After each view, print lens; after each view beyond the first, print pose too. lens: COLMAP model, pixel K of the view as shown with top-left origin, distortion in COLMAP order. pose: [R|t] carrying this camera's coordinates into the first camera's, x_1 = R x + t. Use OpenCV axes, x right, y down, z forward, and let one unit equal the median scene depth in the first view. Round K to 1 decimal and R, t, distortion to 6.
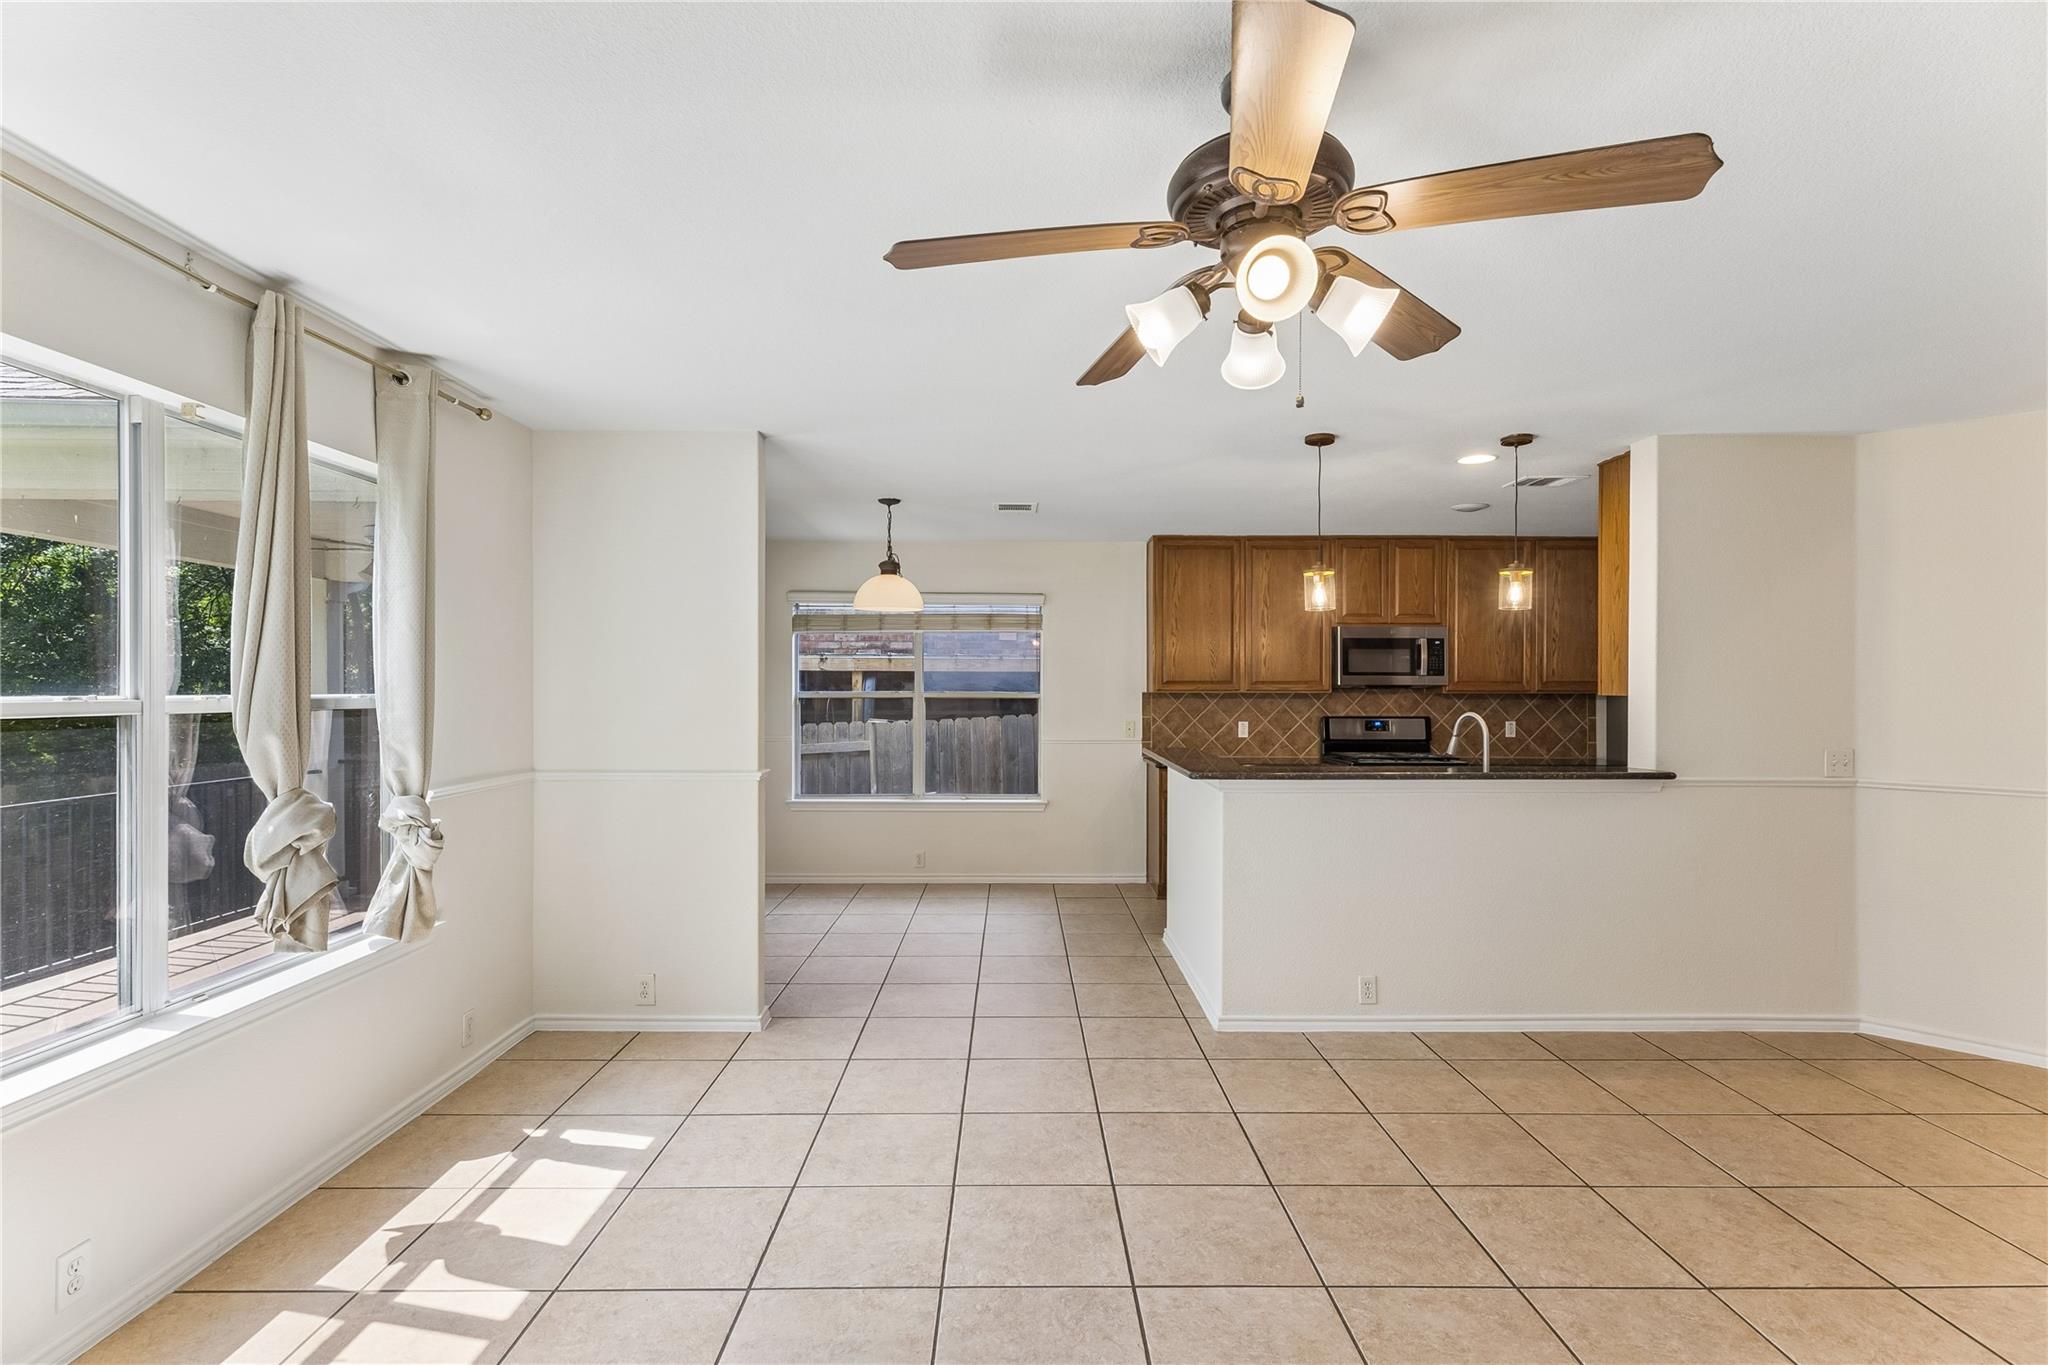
lens RADIAL K [[935.1, 0, 1023.8], [0, 935.1, 690.2], [0, 0, 1]] dist [0.001925, 0.000182]
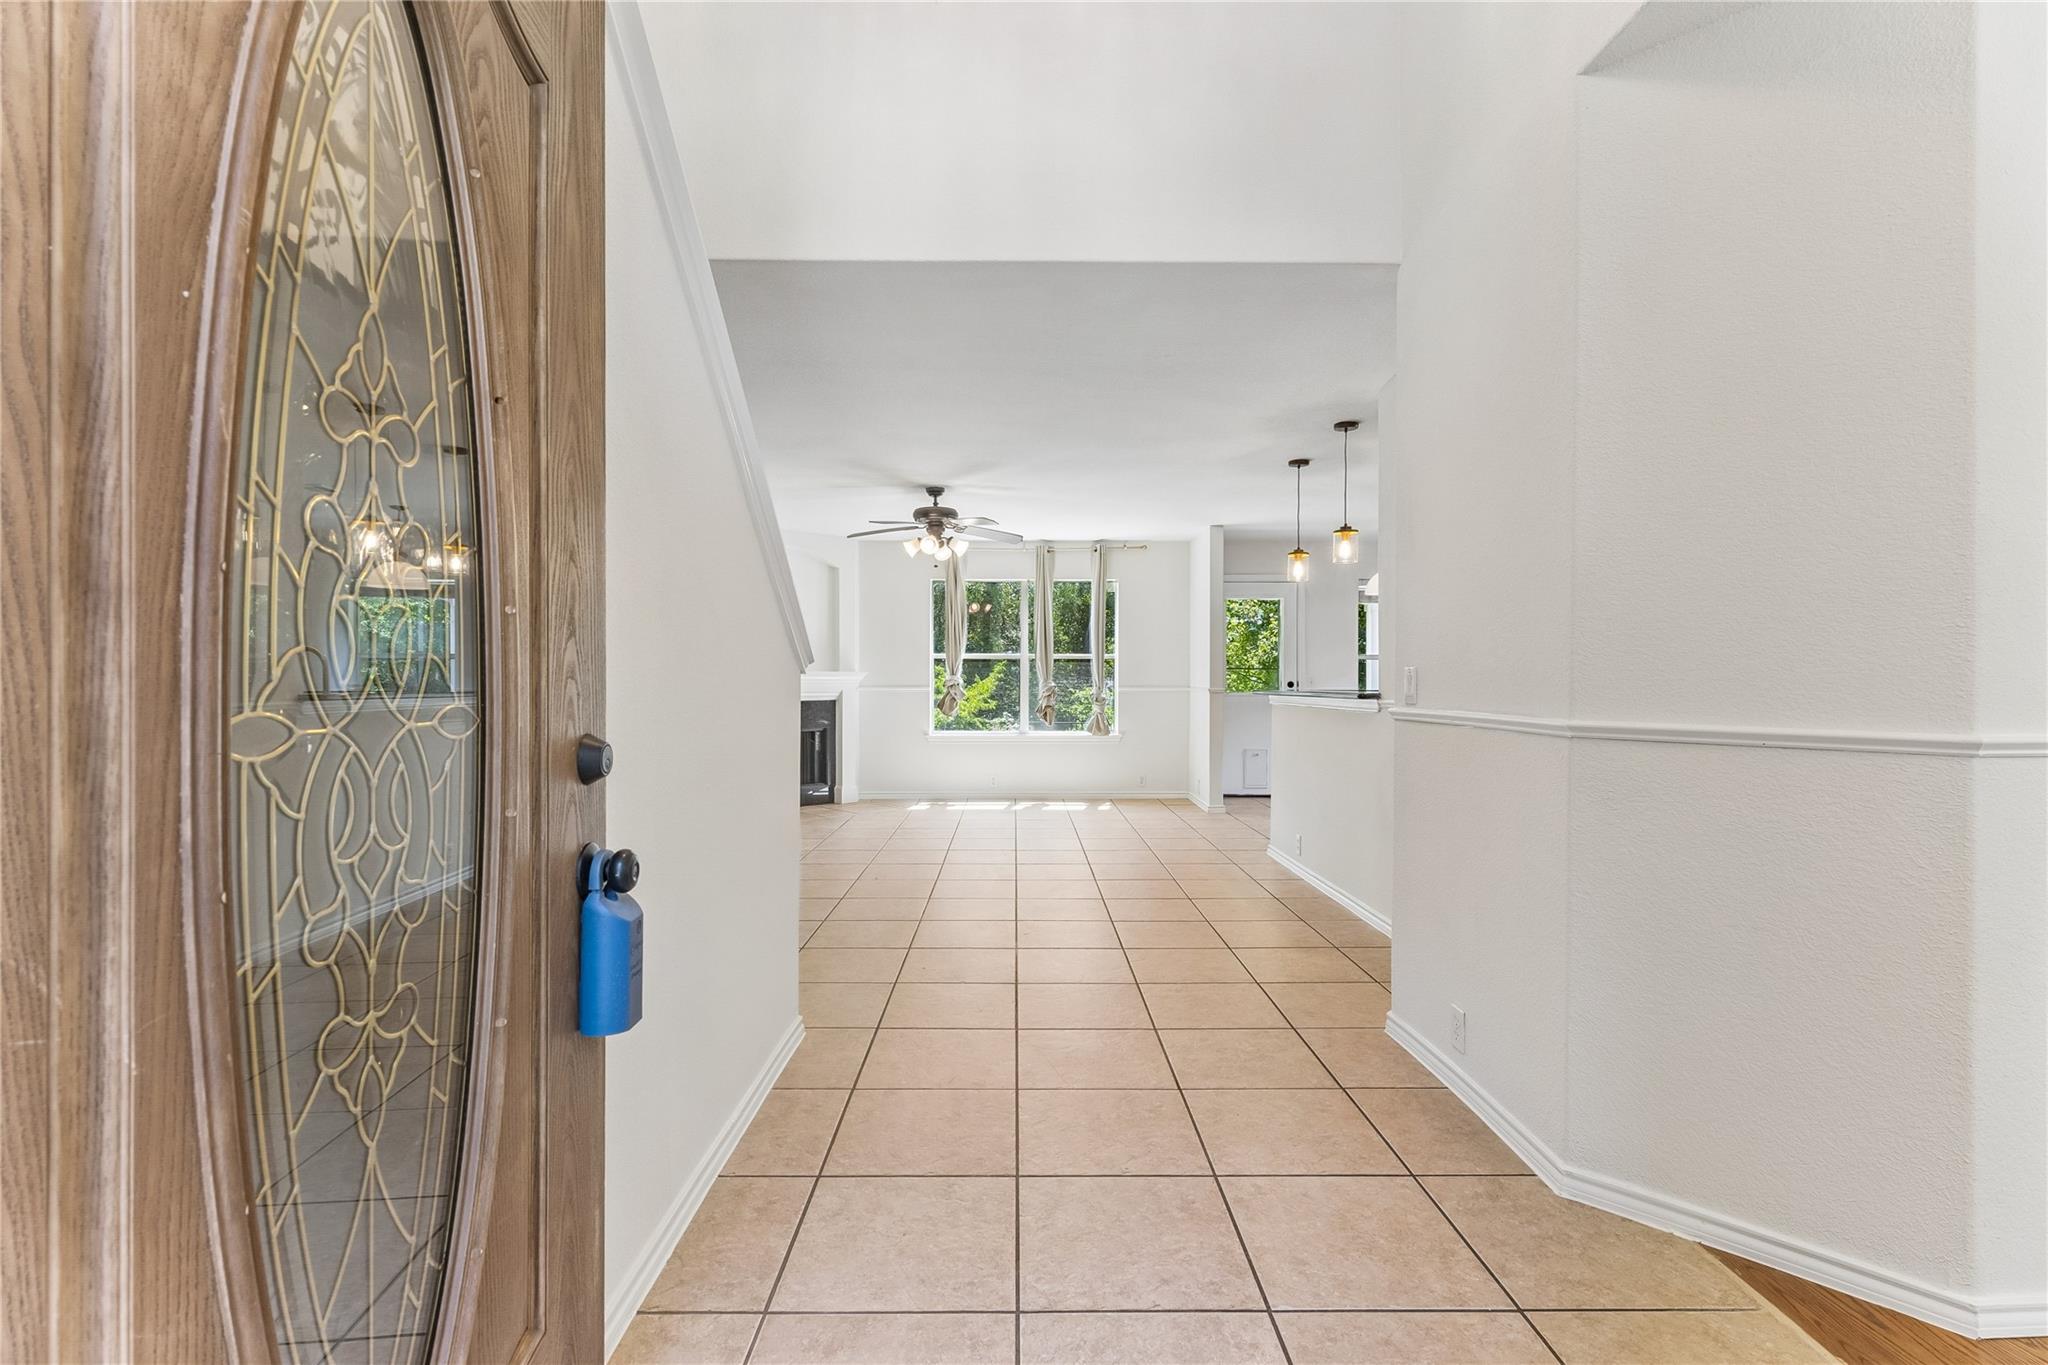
lens RADIAL K [[937.3, 0, 1027.6], [0, 937.3, 668.6], [0, 0, 1]] dist [0.002347, 0.000490]
pose [[0.002116, -0.016213, -0.999866, 1.084241], [-0.004369, 0.999859, -0.016222, 0.047251], [0.999988, 0.004403, 0.002045, 0.352811]]
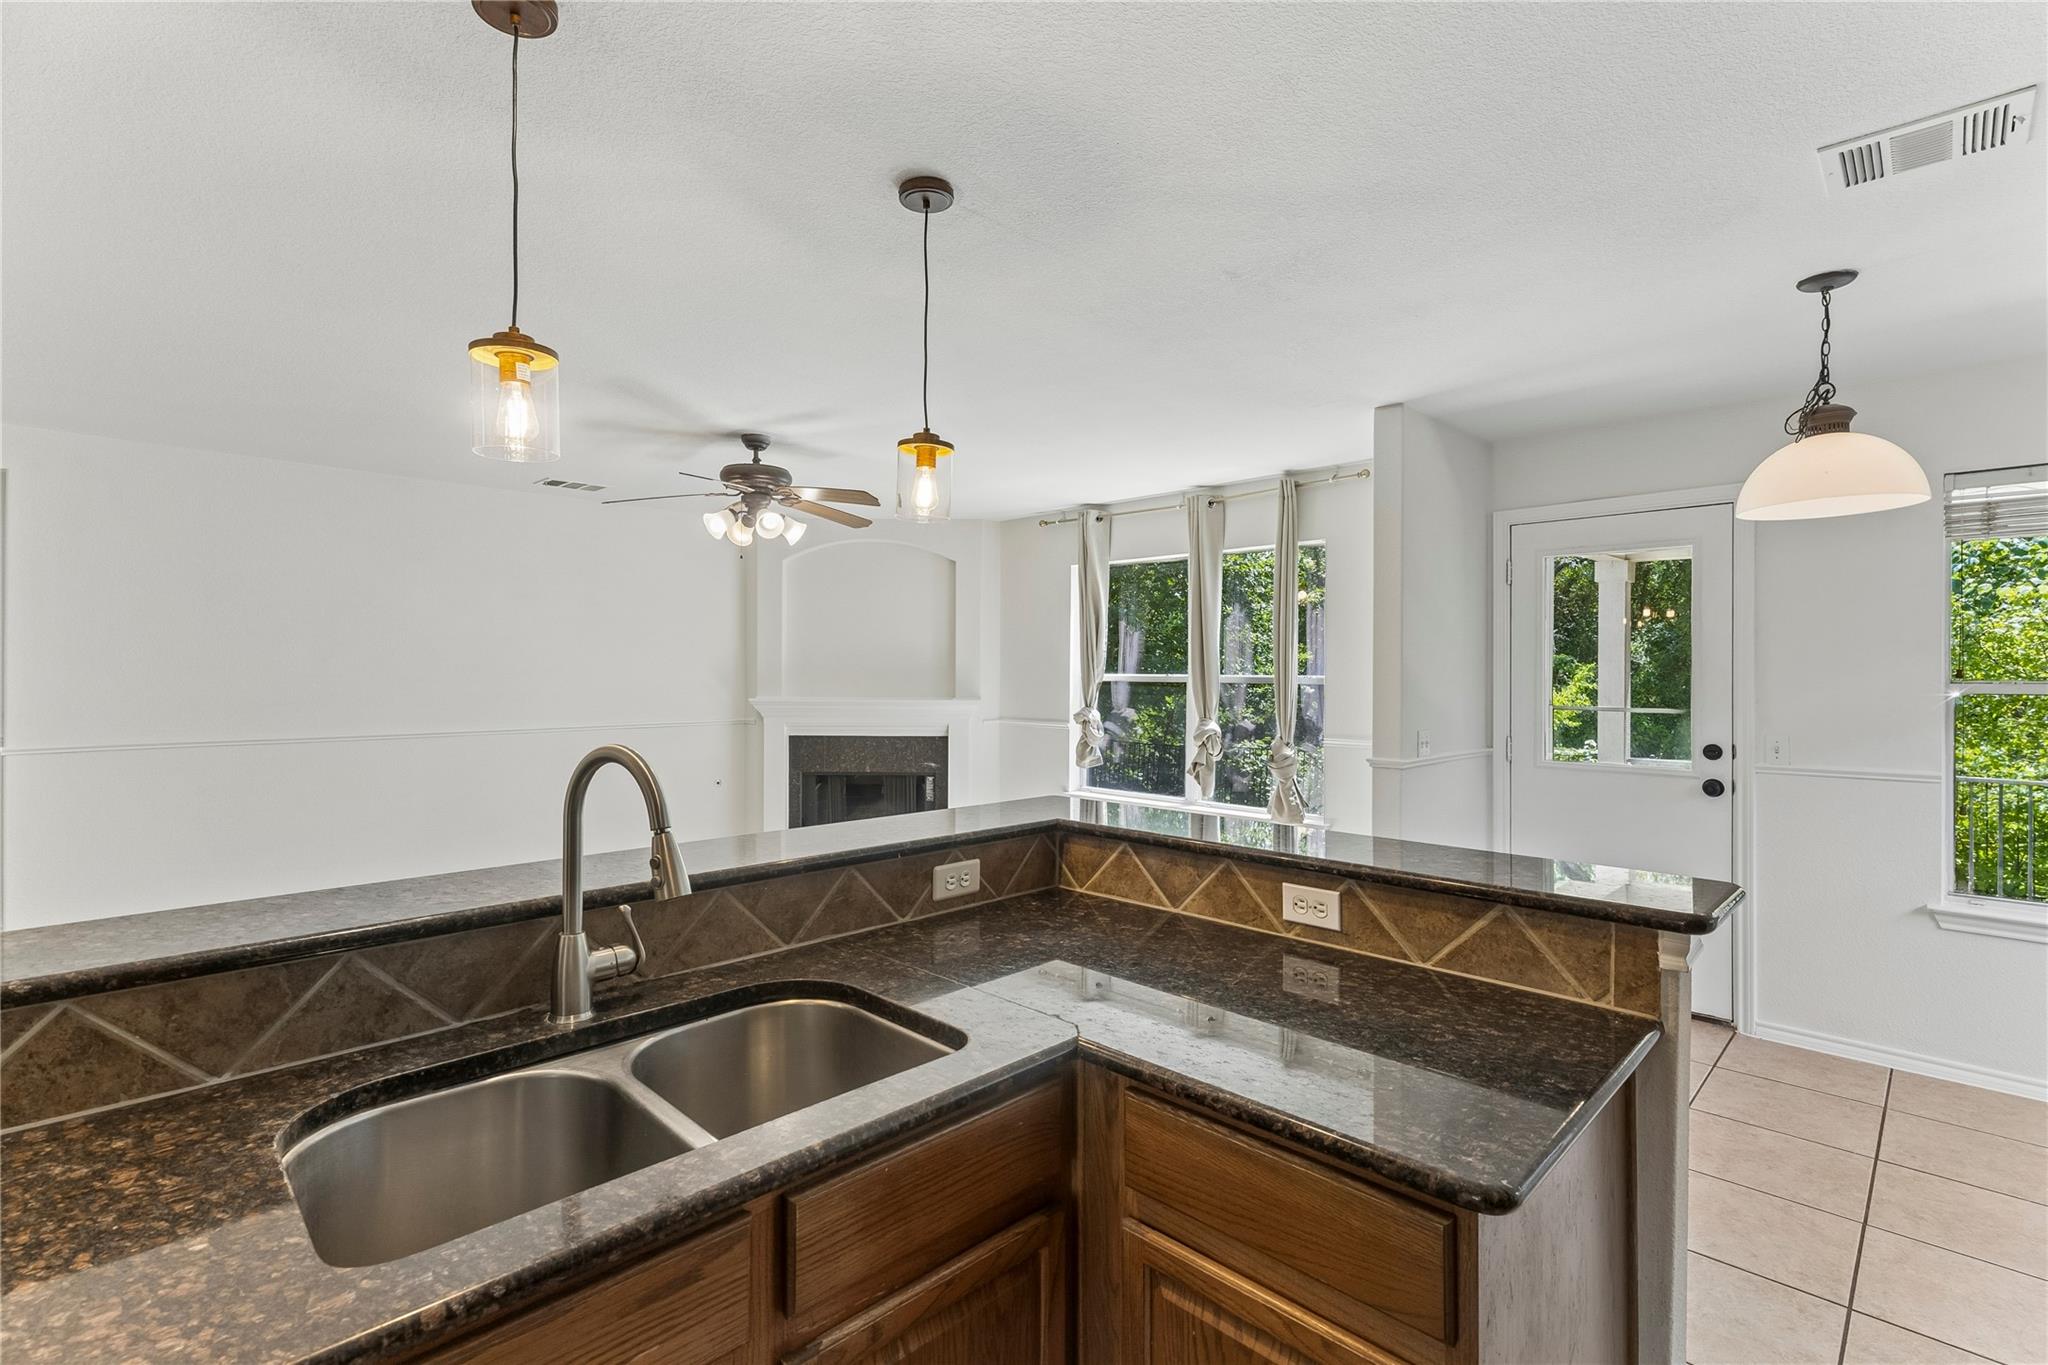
lens RADIAL K [[937.2, 0, 1029.0], [0, 937.2, 672.9], [0, 0, 1]] dist [0.002863, -0.000449]
pose [[-0.709128, -0.002392, -0.705076, 0.395290], [-0.006910, 0.999970, 0.003557, -0.001250], [0.705046, 0.007394, -0.709123, 0.862247]]
